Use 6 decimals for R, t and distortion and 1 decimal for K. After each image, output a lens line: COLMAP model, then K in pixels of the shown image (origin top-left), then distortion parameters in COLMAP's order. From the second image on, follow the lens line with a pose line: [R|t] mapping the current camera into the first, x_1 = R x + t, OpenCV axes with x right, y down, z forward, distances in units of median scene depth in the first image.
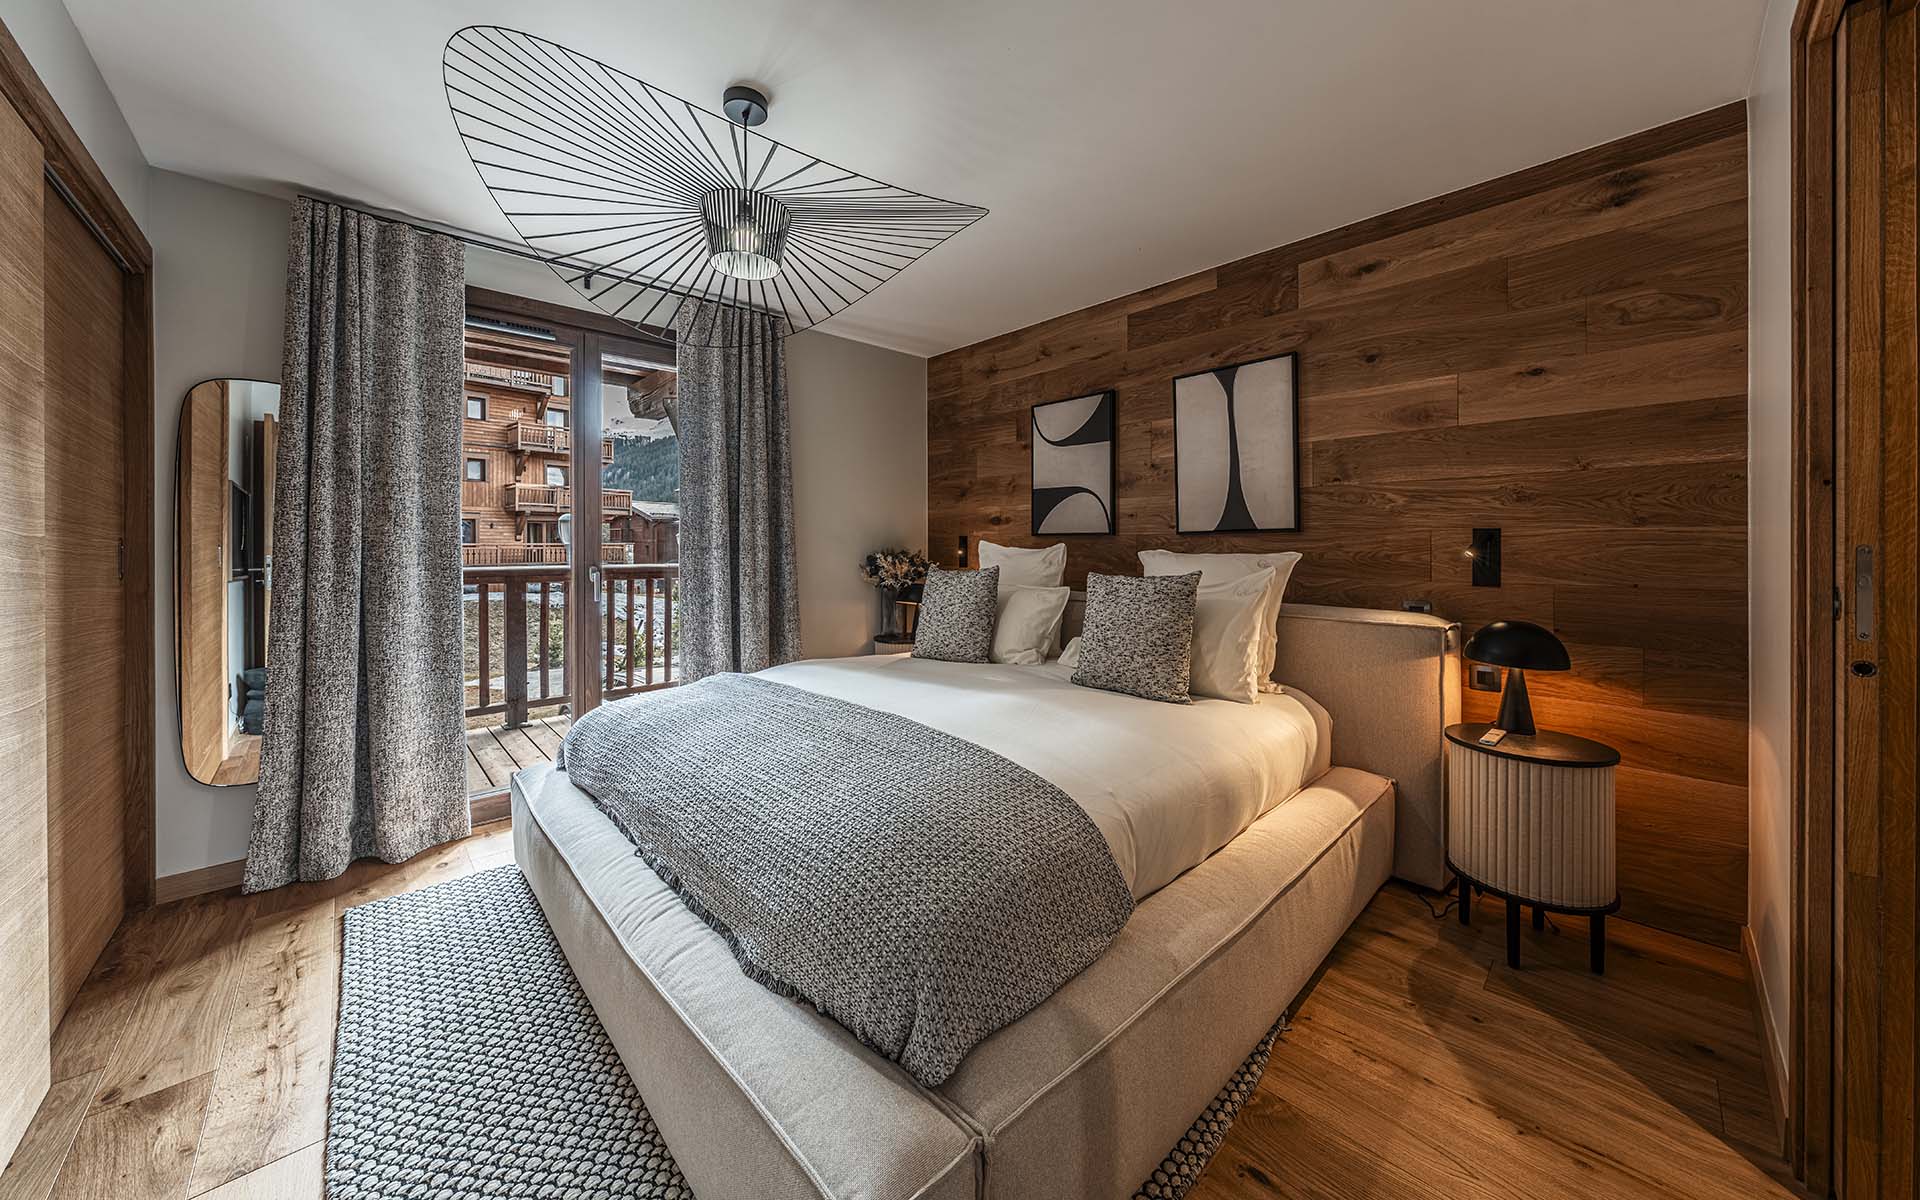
lens RADIAL K [[663.8, 0, 956.0], [0, 663.8, 546.0], [0, 0, 1]] dist [-0.000557, -0.000077]
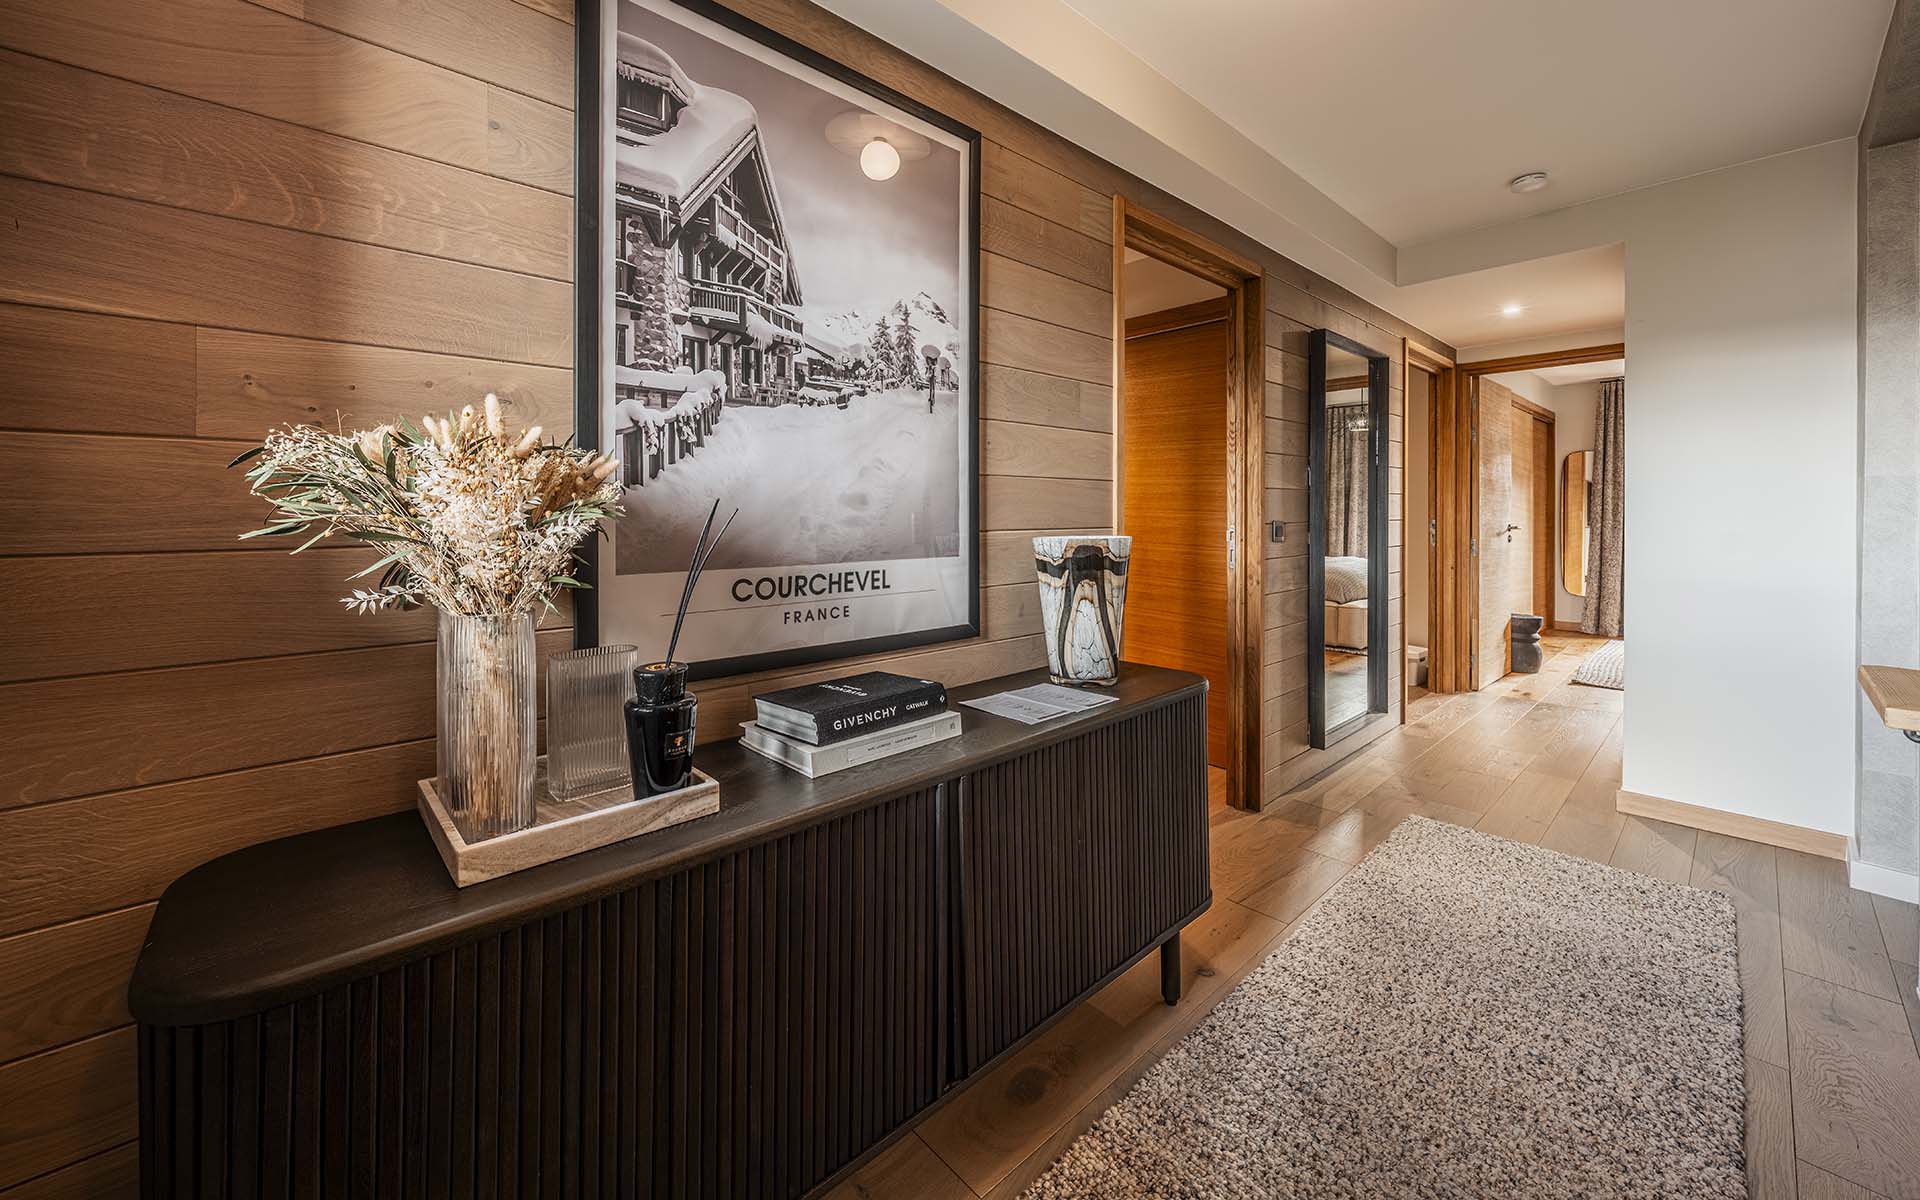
lens RADIAL K [[732.9, 0, 956.5], [0, 732.9, 502.9], [0, 0, 1]] dist [0.000771, 0.000057]
pose [[-0.013413, -0.003186, -0.999905, 1.529952], [-0.008715, 0.999957, -0.003069, -0.000990], [0.999872, 0.008673, -0.013440, -1.191181]]
